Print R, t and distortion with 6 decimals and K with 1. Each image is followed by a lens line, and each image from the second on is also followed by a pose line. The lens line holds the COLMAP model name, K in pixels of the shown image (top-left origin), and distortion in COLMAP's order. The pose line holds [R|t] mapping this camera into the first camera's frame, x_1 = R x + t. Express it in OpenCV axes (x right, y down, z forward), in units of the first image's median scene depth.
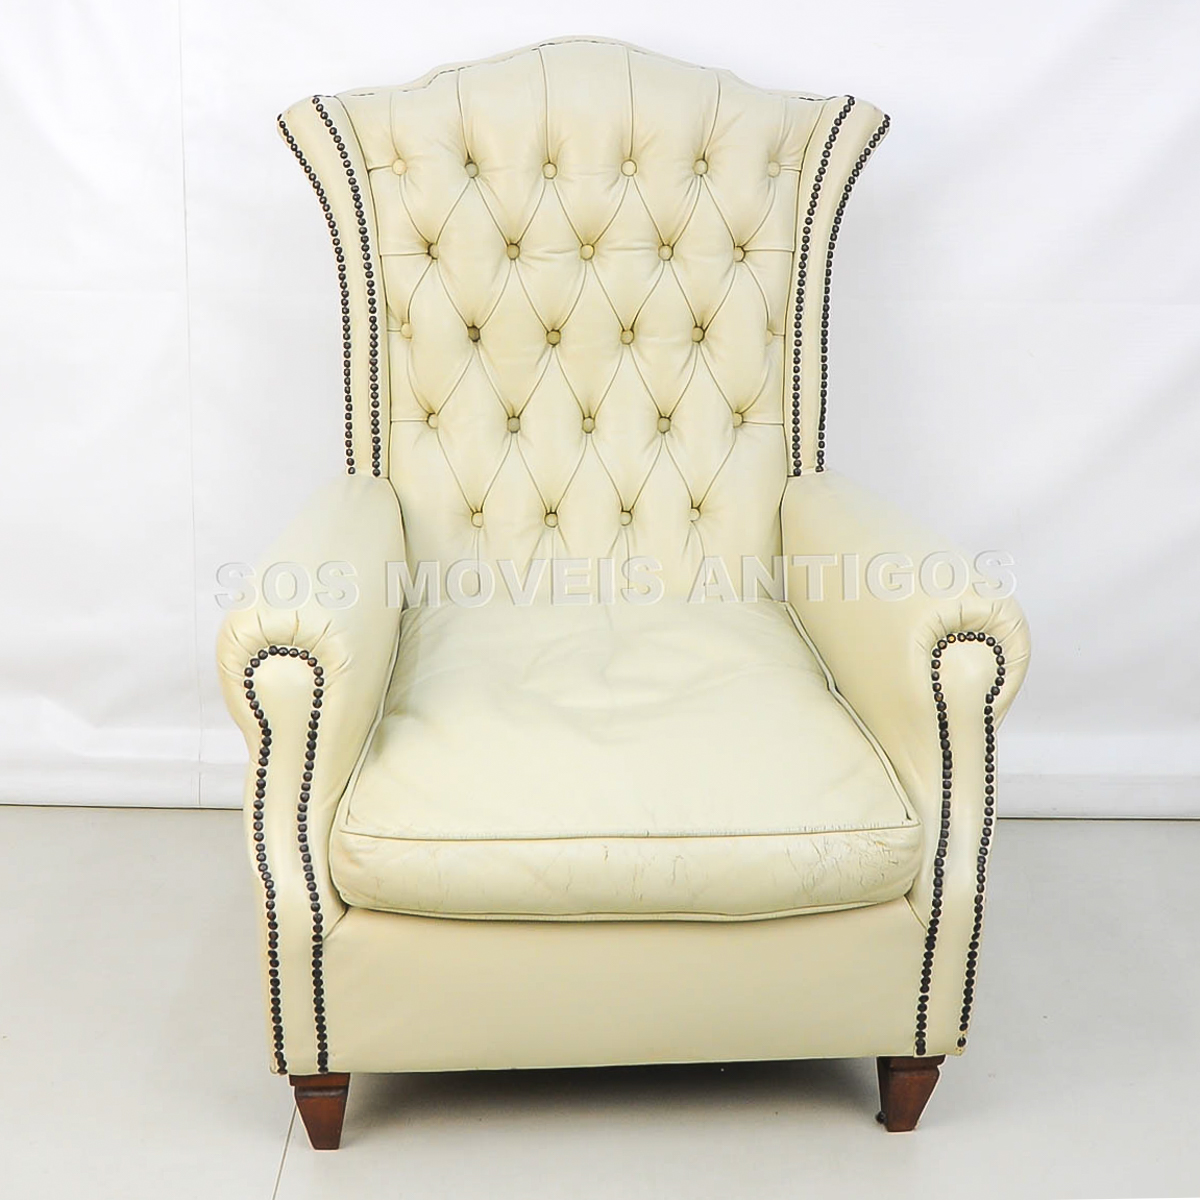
lens RADIAL K [[2108.2, 0, 594.1], [0, 2108.2, 541.4], [0, 0, 1]] dist [-0.144575, 0.034240]
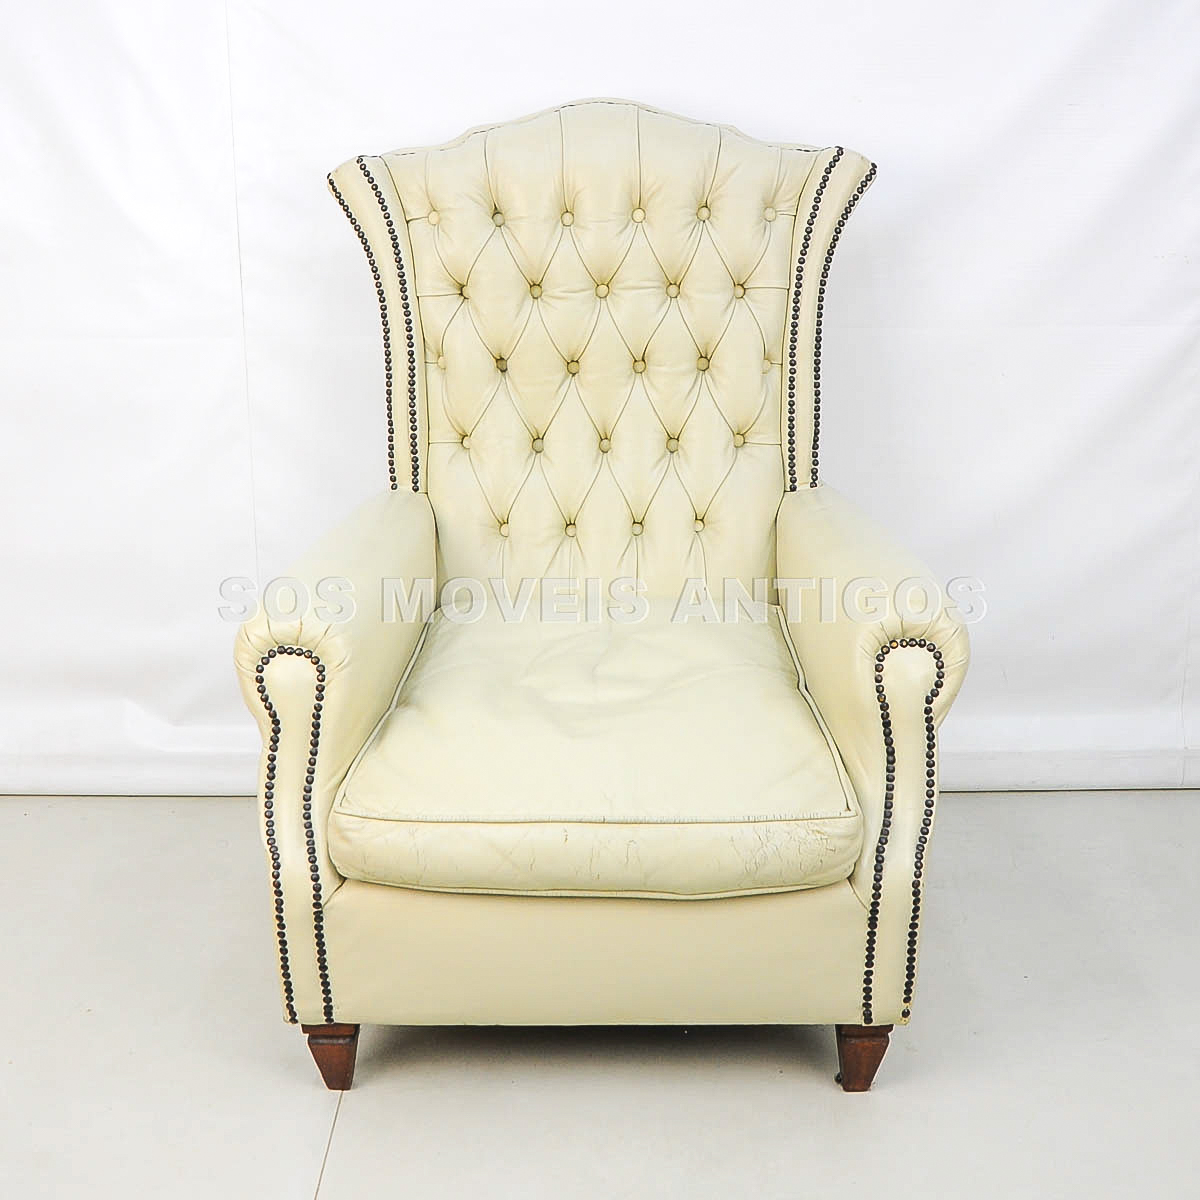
lens RADIAL K [[1825.2, 0, 580.3], [0, 1825.2, 523.8], [0, 0, 1]] dist [-0.138242, 0.011691]
pose [[0.993846, 0.002194, -0.110748, 0.112478], [-0.002567, 0.999992, -0.003225, -0.012950], [0.110740, 0.003490, 0.993843, 0.043490]]
